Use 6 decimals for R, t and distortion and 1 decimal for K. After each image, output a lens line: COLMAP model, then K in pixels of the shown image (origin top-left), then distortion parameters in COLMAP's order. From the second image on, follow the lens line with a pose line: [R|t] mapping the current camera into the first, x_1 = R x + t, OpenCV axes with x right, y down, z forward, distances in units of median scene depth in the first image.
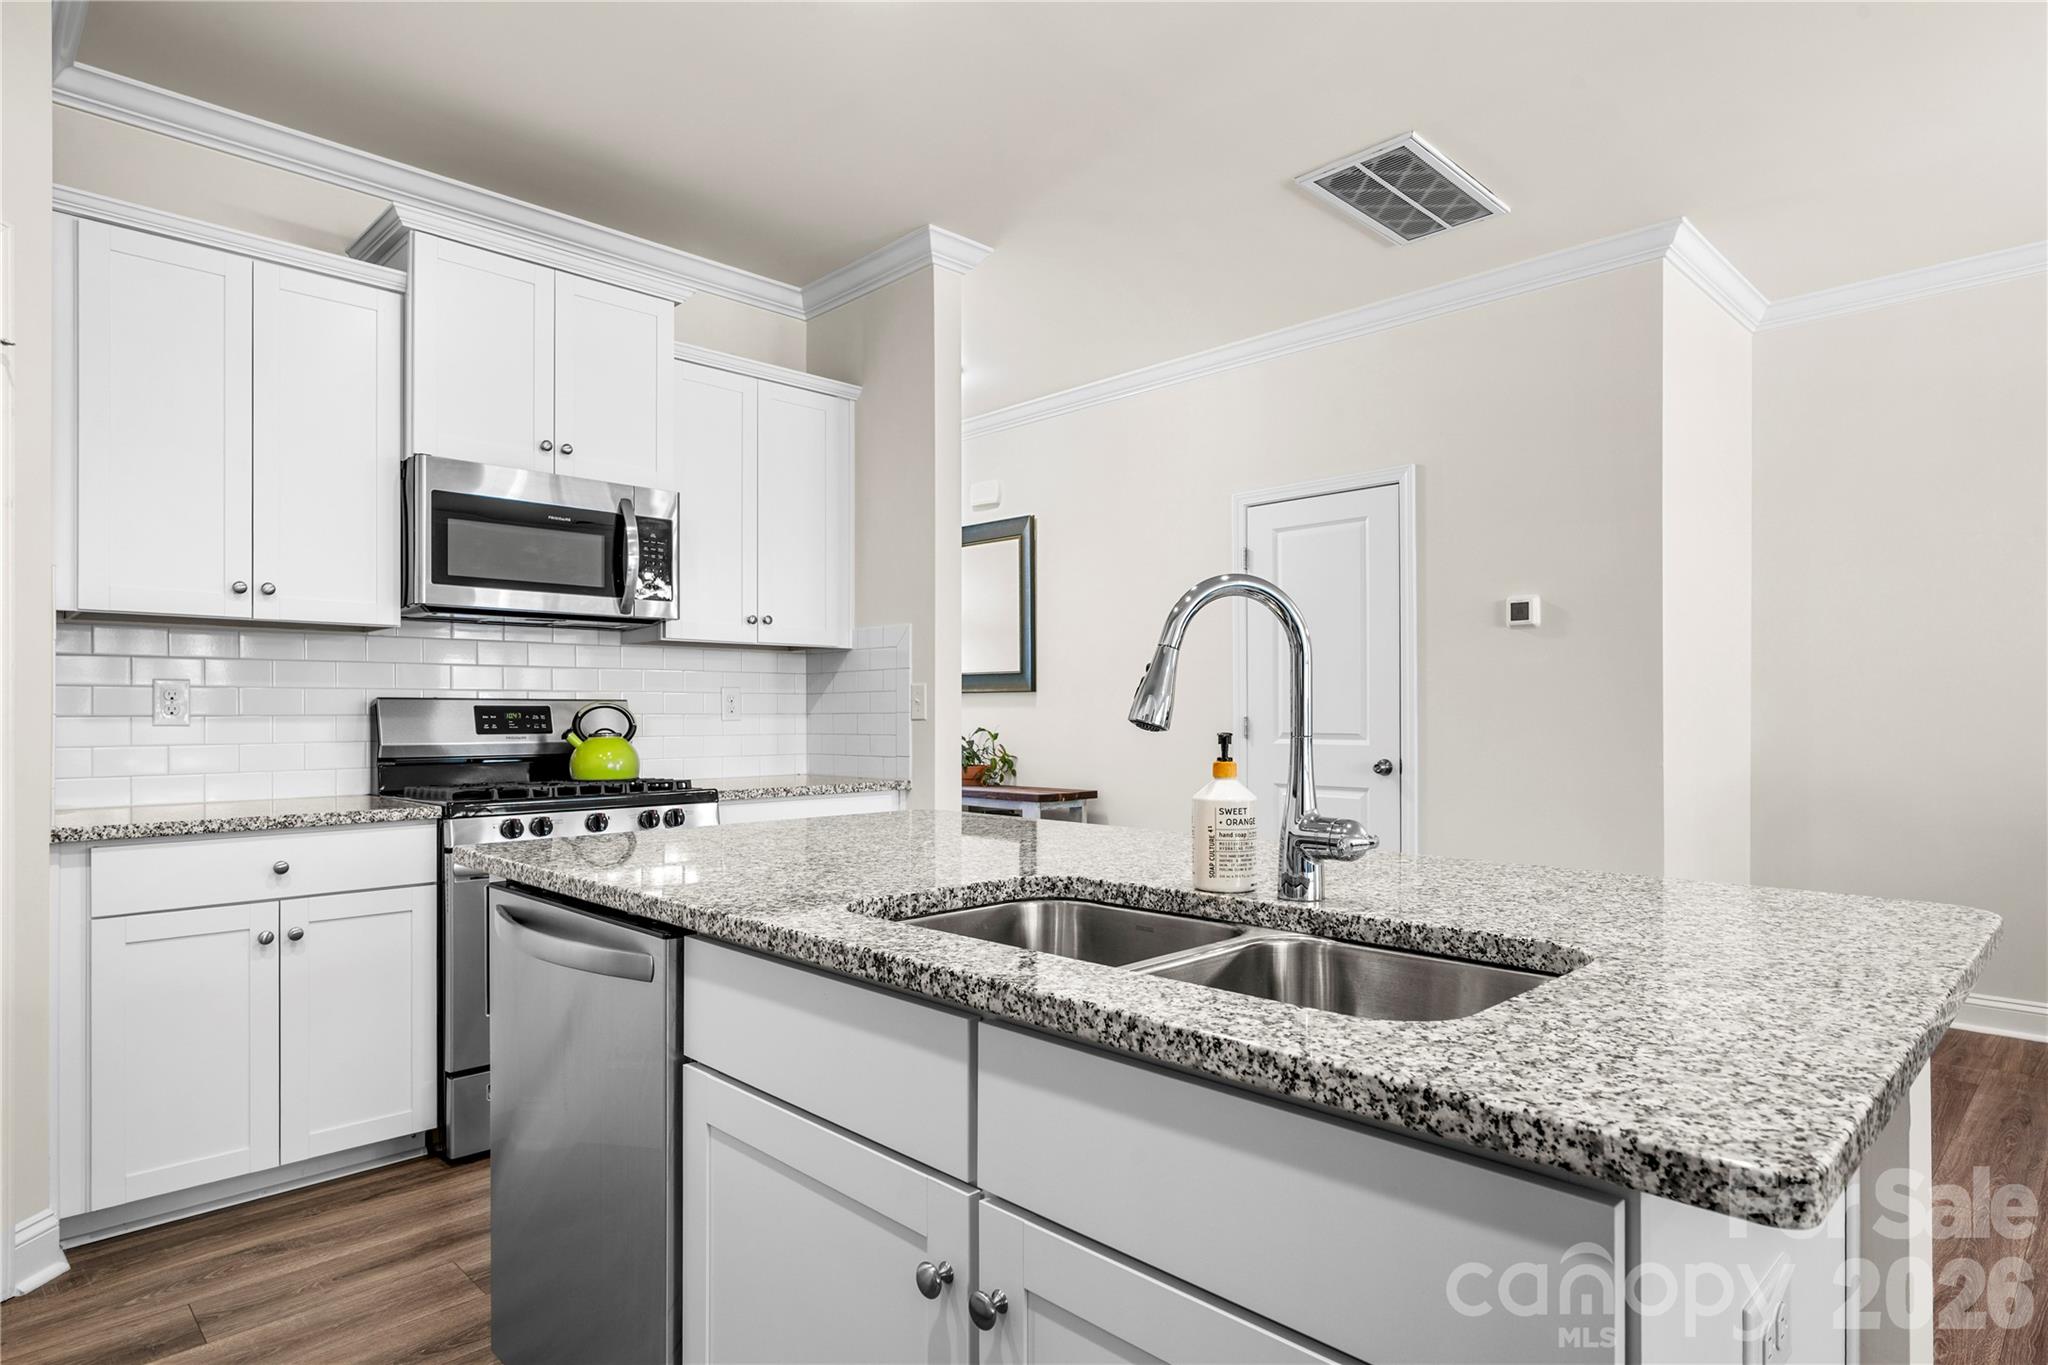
lens RADIAL K [[1119.8, 0, 1022.0], [0, 1119.8, 706.9], [0, 0, 1]] dist [0.003886, -0.001839]
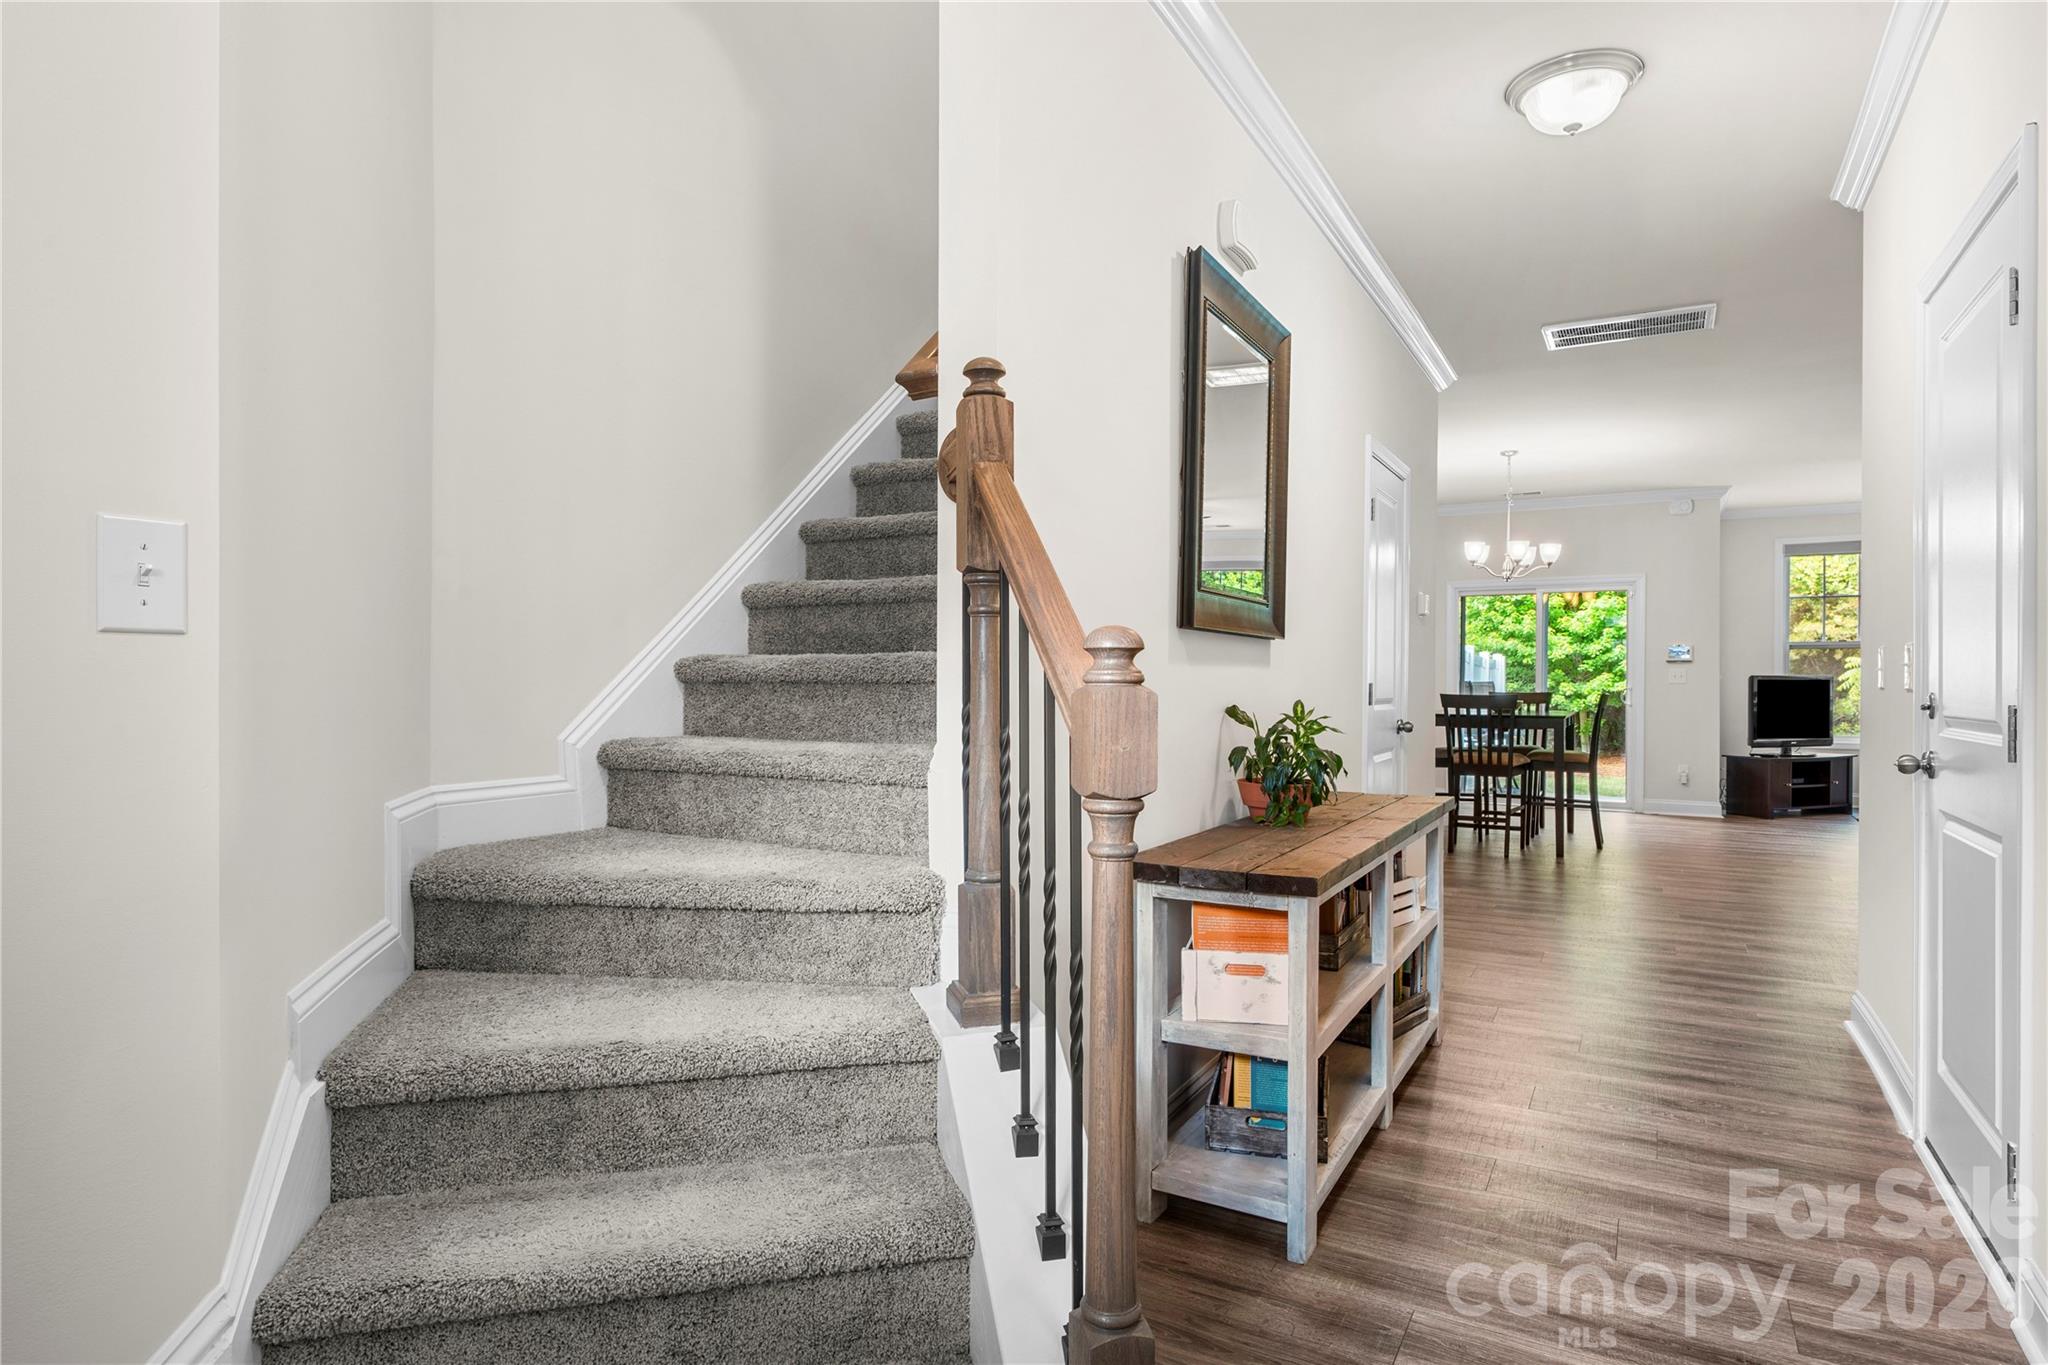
lens RADIAL K [[1135.2, 0, 1018.1], [0, 1135.2, 685.3], [0, 0, 1]] dist [0.004364, -0.002591]
pose [[-0.279580, -0.005026, 0.960109, -0.935866], [-0.009912, 0.999948, 0.002348, 0.018446], [-0.960071, -0.008860, -0.279615, 2.338055]]
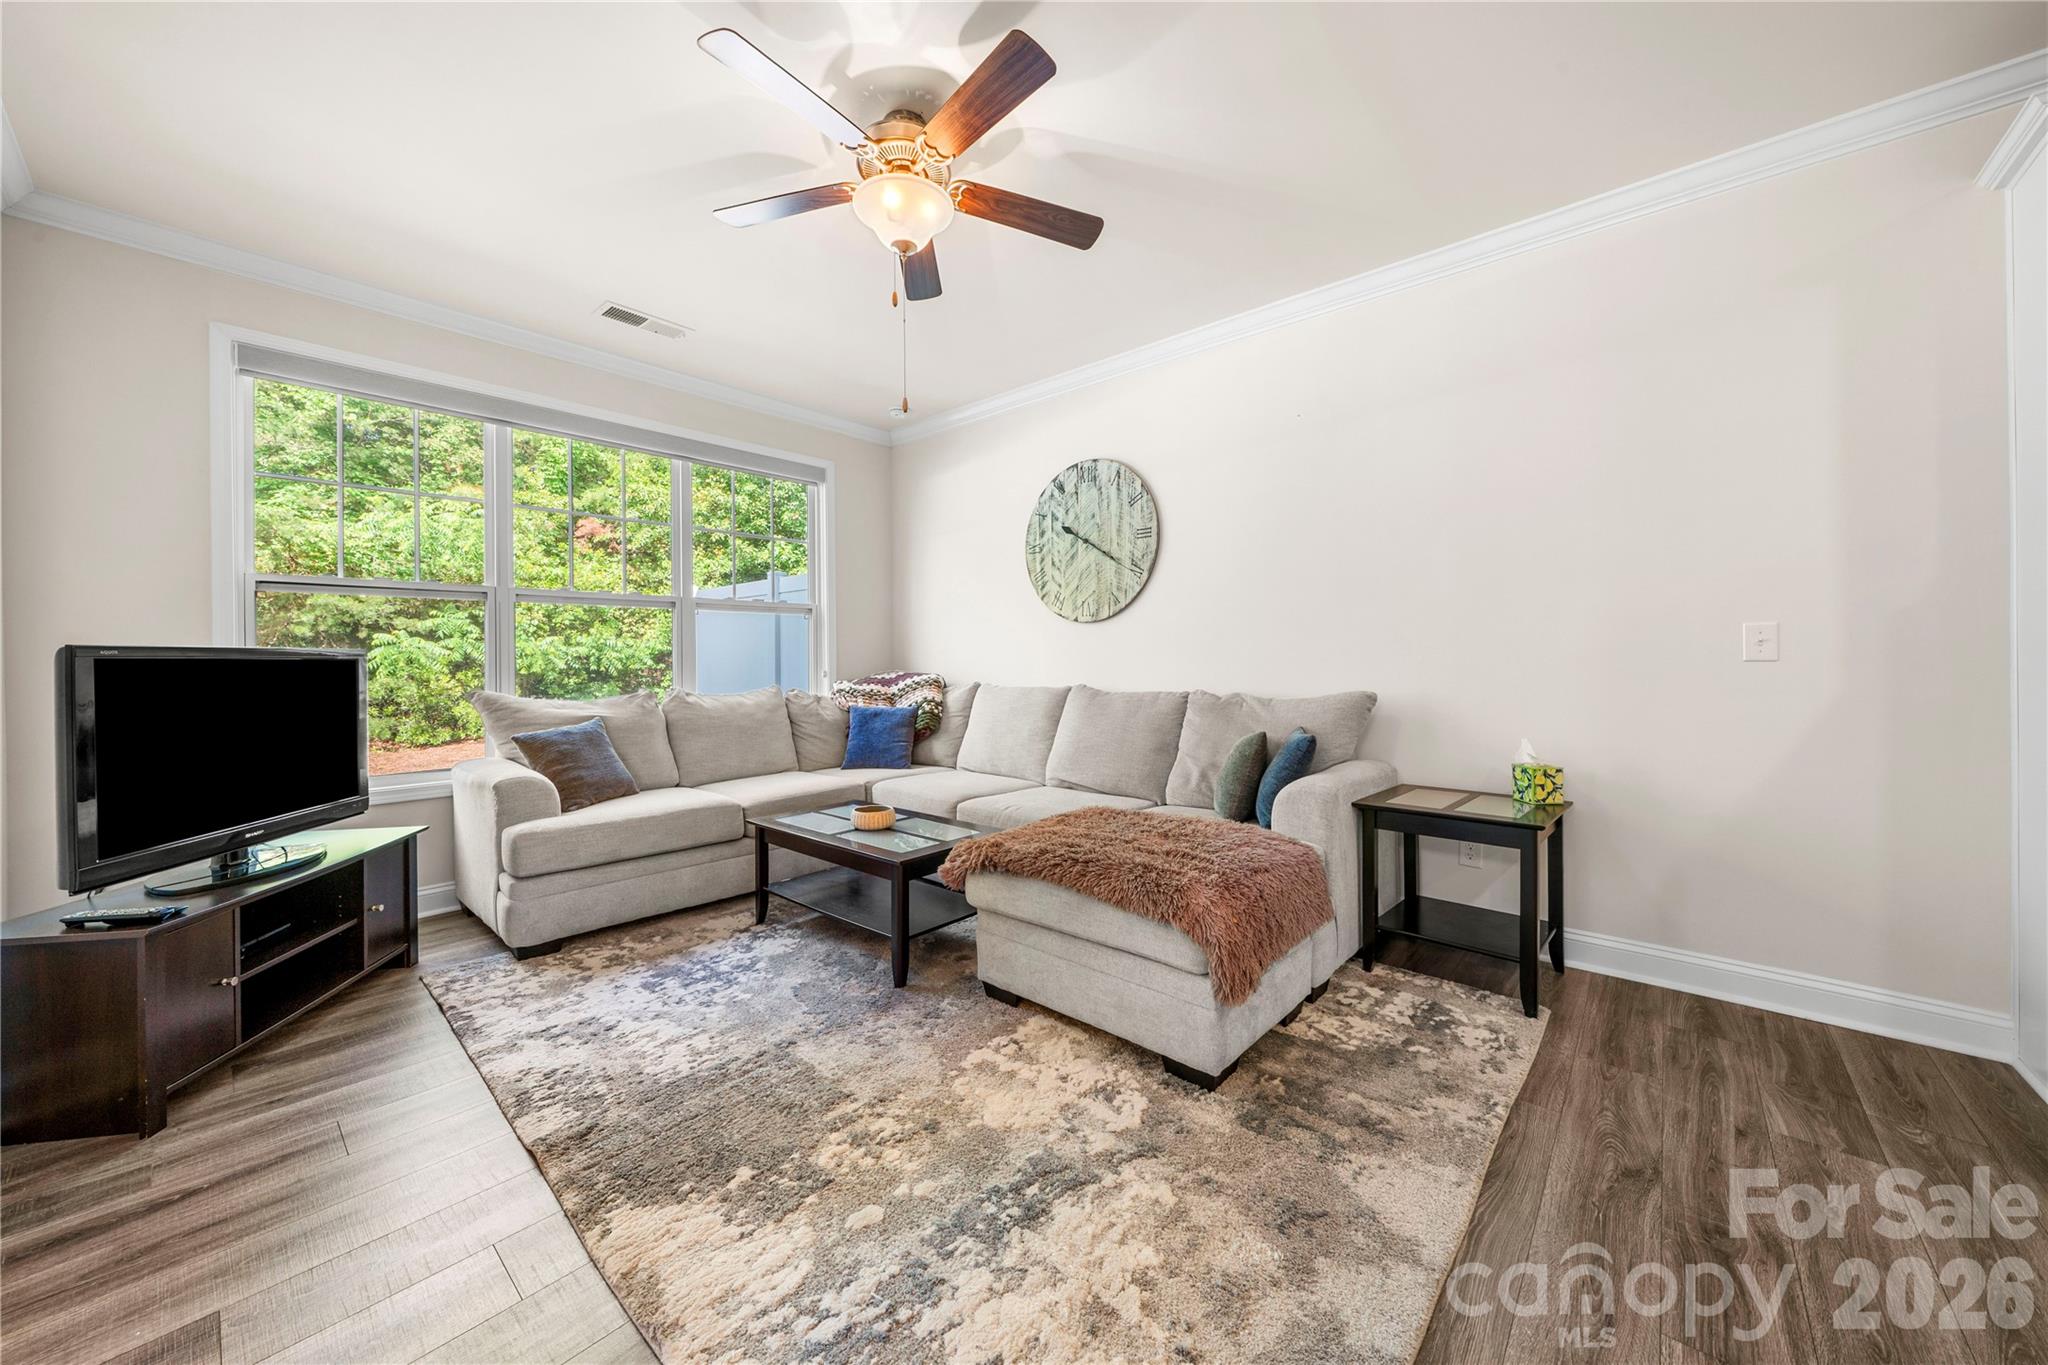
lens RADIAL K [[736.5, 0, 1014.8], [0, 736.5, 656.5], [0, 0, 1]] dist [-0.002929, -0.000113]
pose [[-0.997674, 0.009043, -0.067559, 0.692715], [0.009561, 0.999927, -0.007346, 0.000180], [0.067488, -0.007975, -0.997688, 0.284681]]
